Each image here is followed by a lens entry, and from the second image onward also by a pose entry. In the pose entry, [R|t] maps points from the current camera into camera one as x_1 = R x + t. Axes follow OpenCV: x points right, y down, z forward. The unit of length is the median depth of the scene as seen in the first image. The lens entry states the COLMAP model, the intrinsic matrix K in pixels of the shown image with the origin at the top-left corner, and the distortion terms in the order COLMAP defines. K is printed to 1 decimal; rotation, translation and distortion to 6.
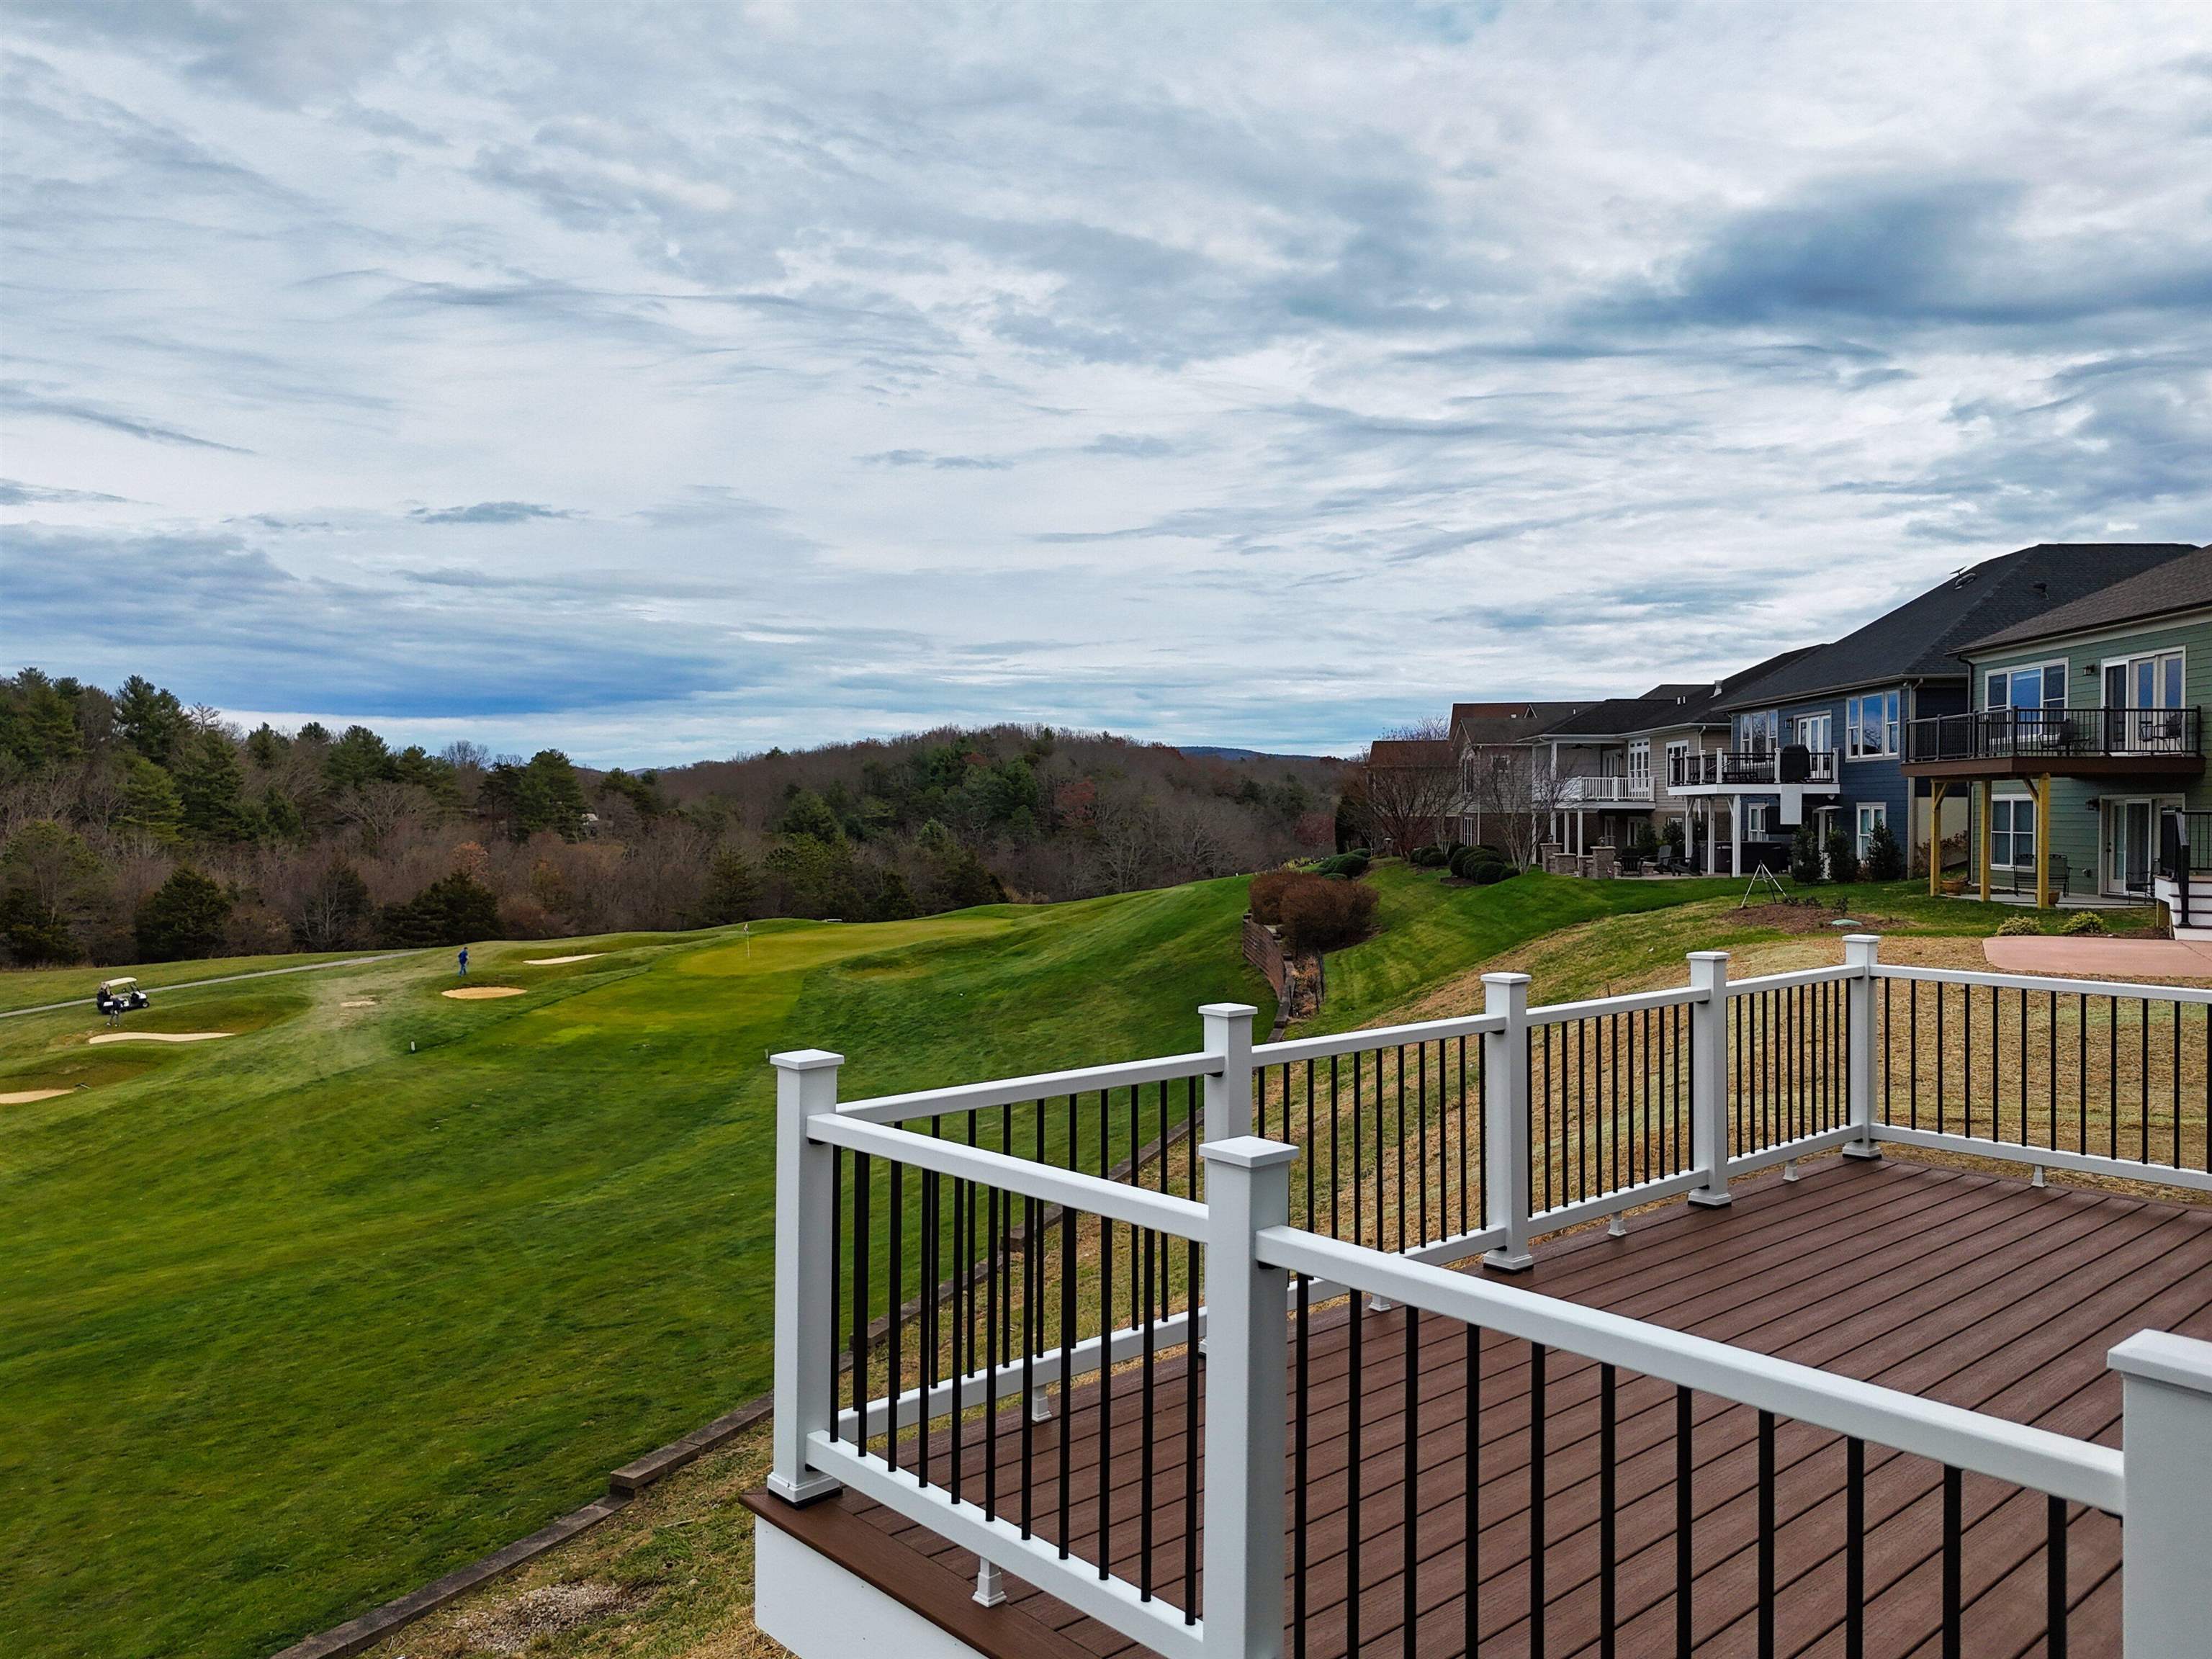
lens RADIAL K [[1621.0, 0, 1112.7], [0, 1621.0, 824.3], [0, 0, 1]] dist [0.071749, -0.067590]
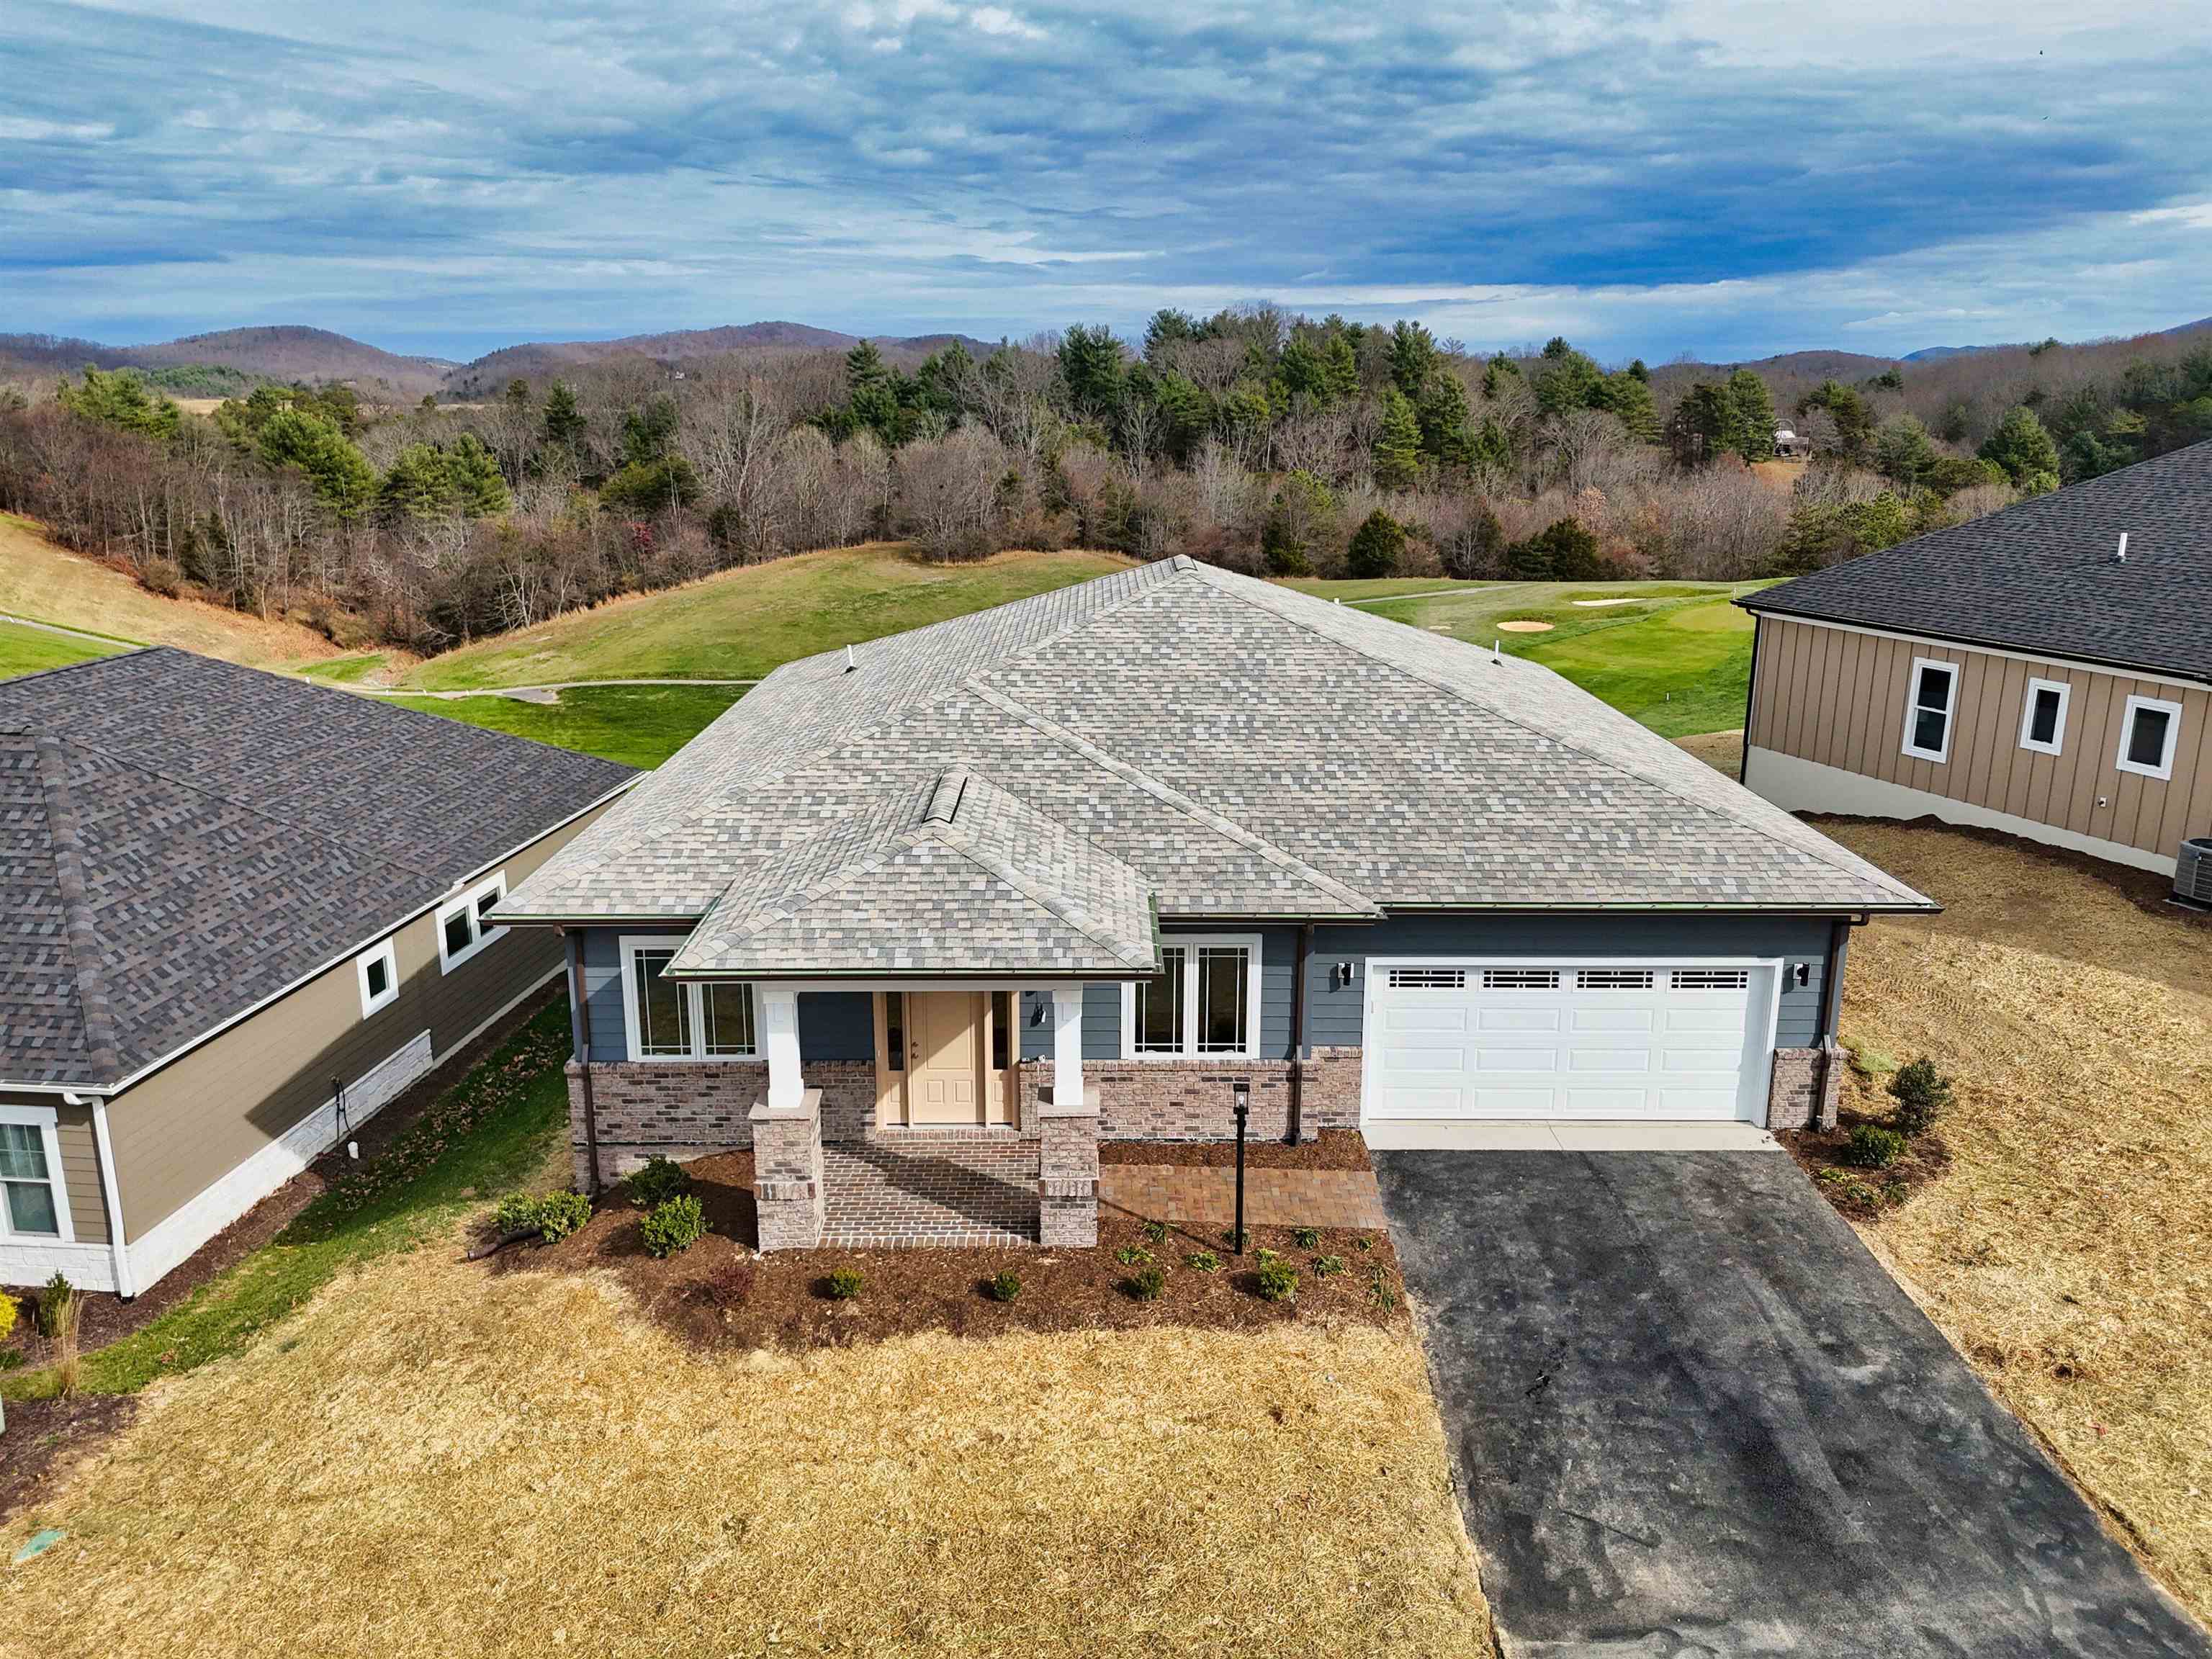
lens RADIAL K [[1621.0, 0, 1103.8], [0, 1621.0, 840.6], [0, 0, 1]] dist [0.071749, -0.067590]
pose [[0.741883, 0.176198, -0.646965, 0.177291], [-0.006114, 0.966595, 0.256236, -0.047246], [0.670501, -0.186141, 0.718178, -0.169380]]
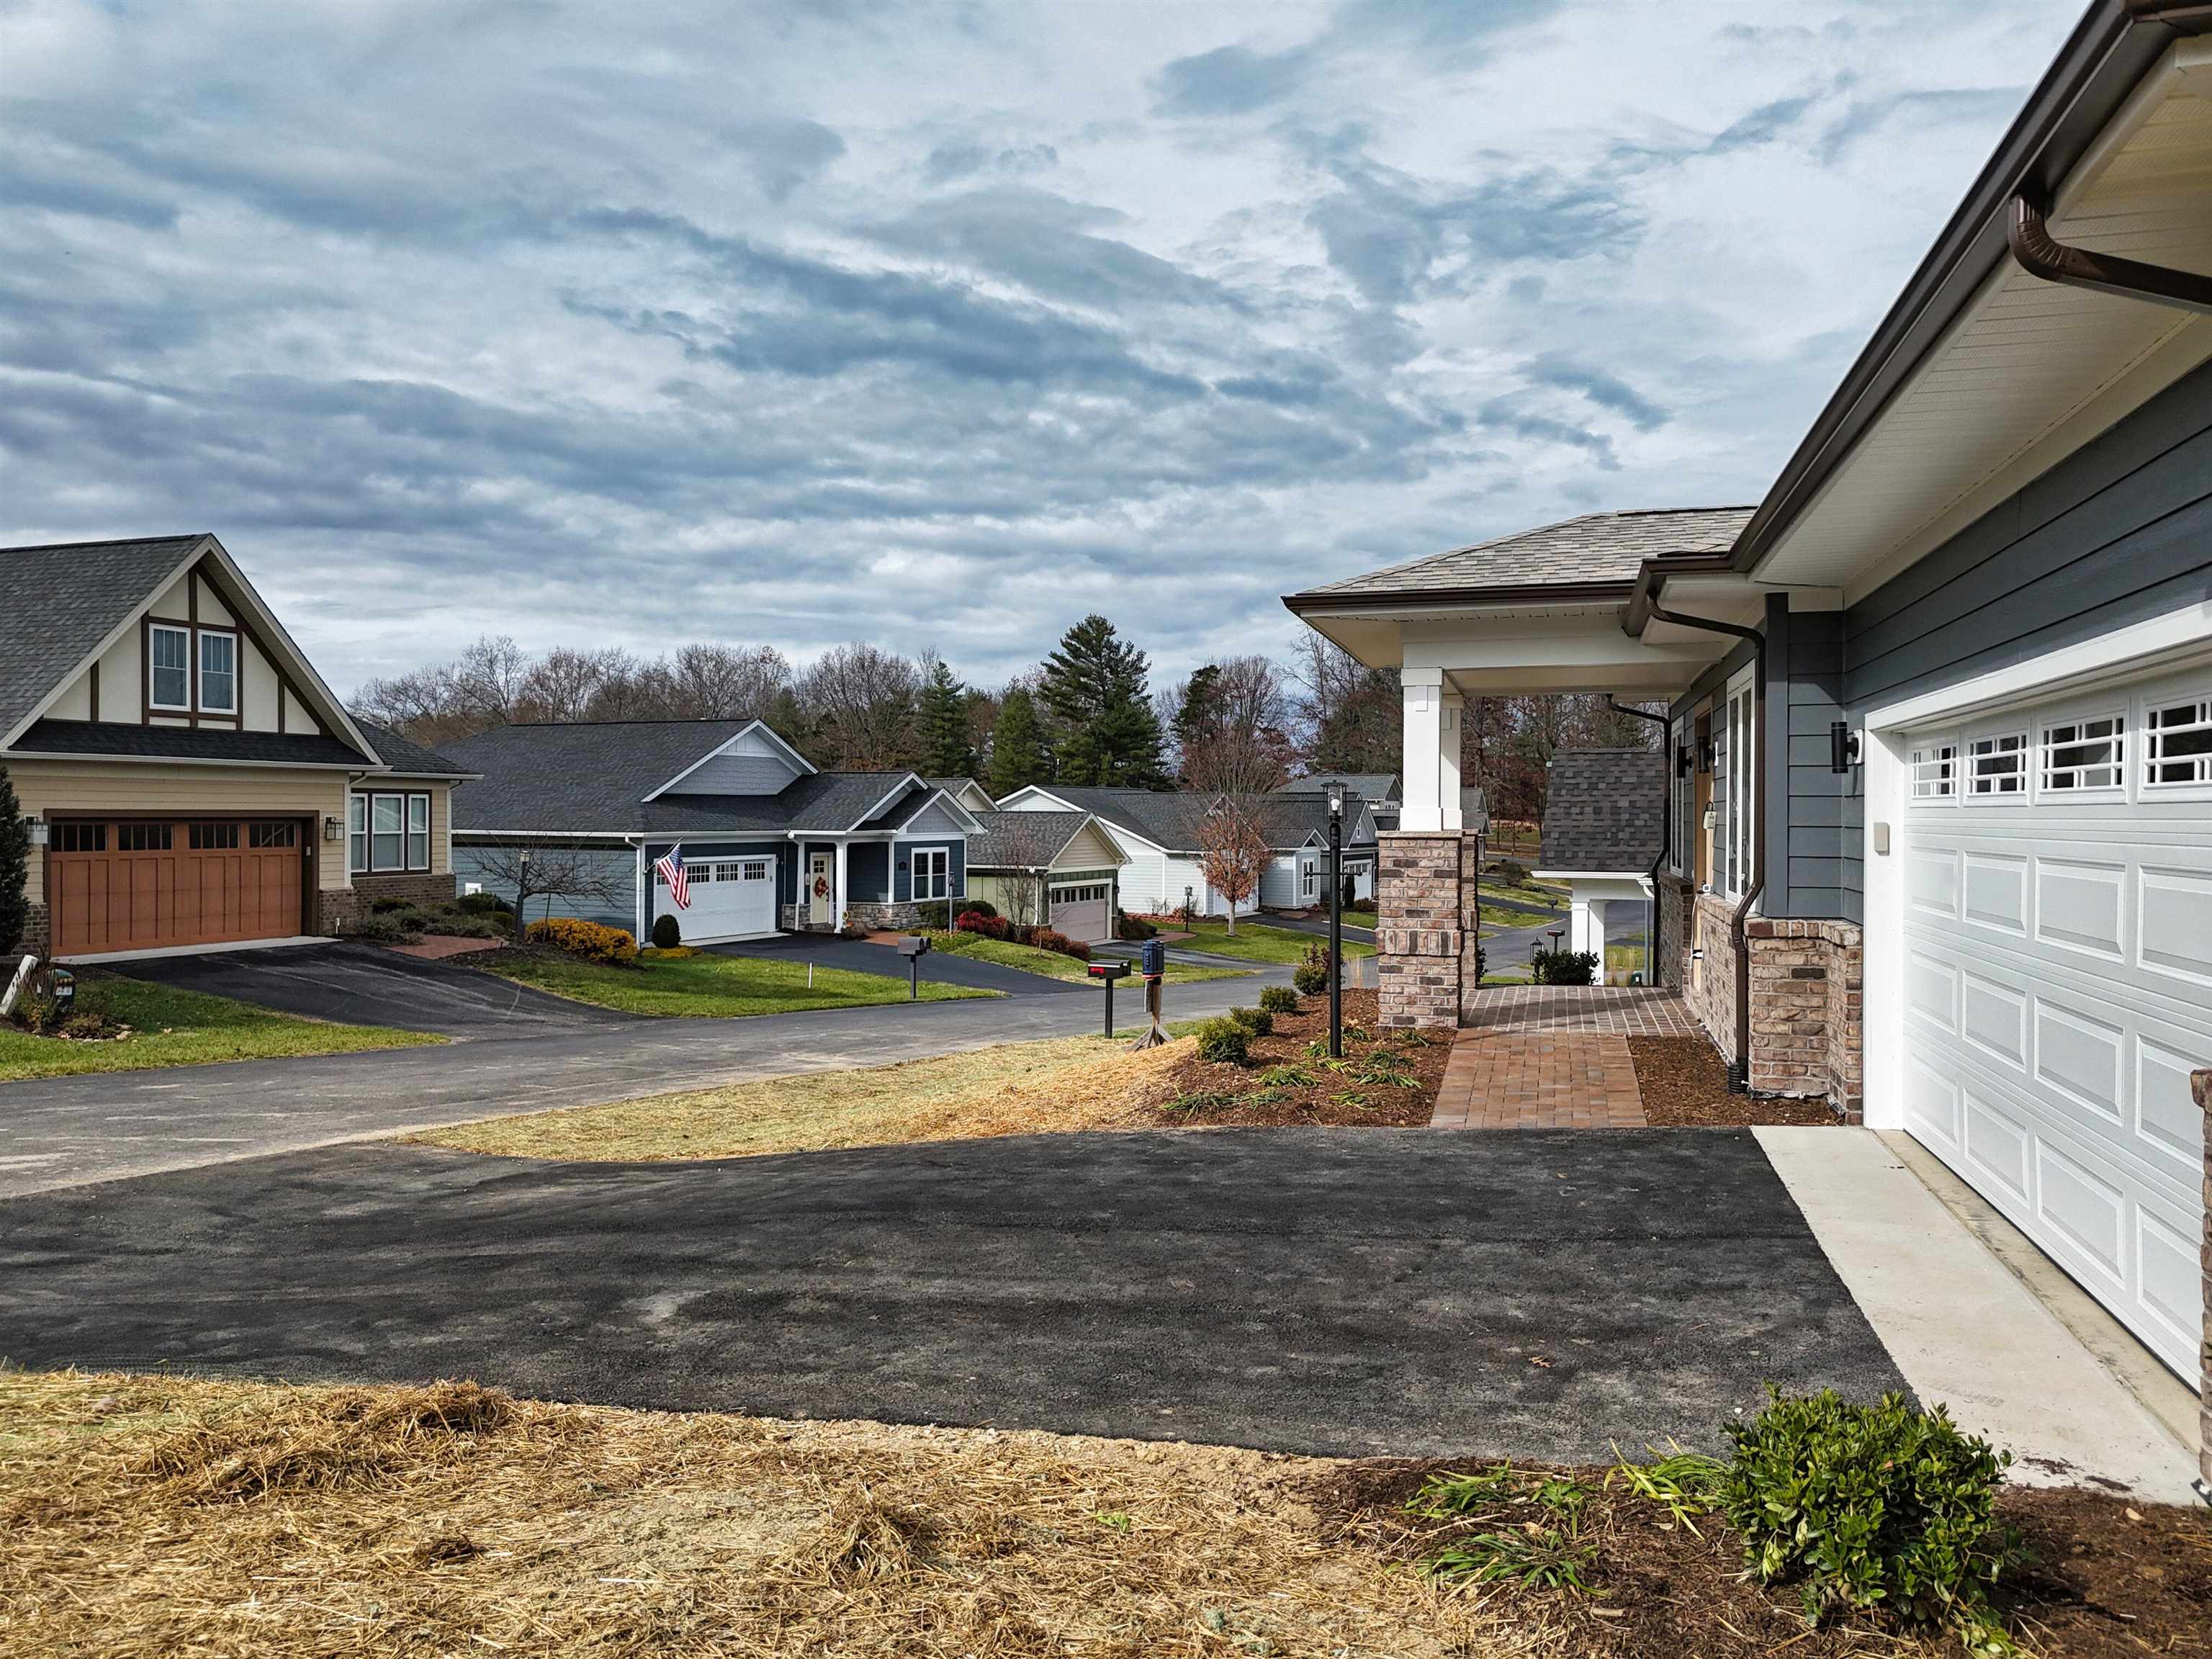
lens RADIAL K [[1621.0, 0, 1097.0], [0, 1621.0, 821.5], [0, 0, 1]] dist [0.071749, -0.067590]
pose [[-0.849210, -0.004625, -0.528036, 0.163299], [-0.012766, 0.999849, 0.011774, 0.001692], [0.527902, 0.016739, -0.849141, -0.018778]]
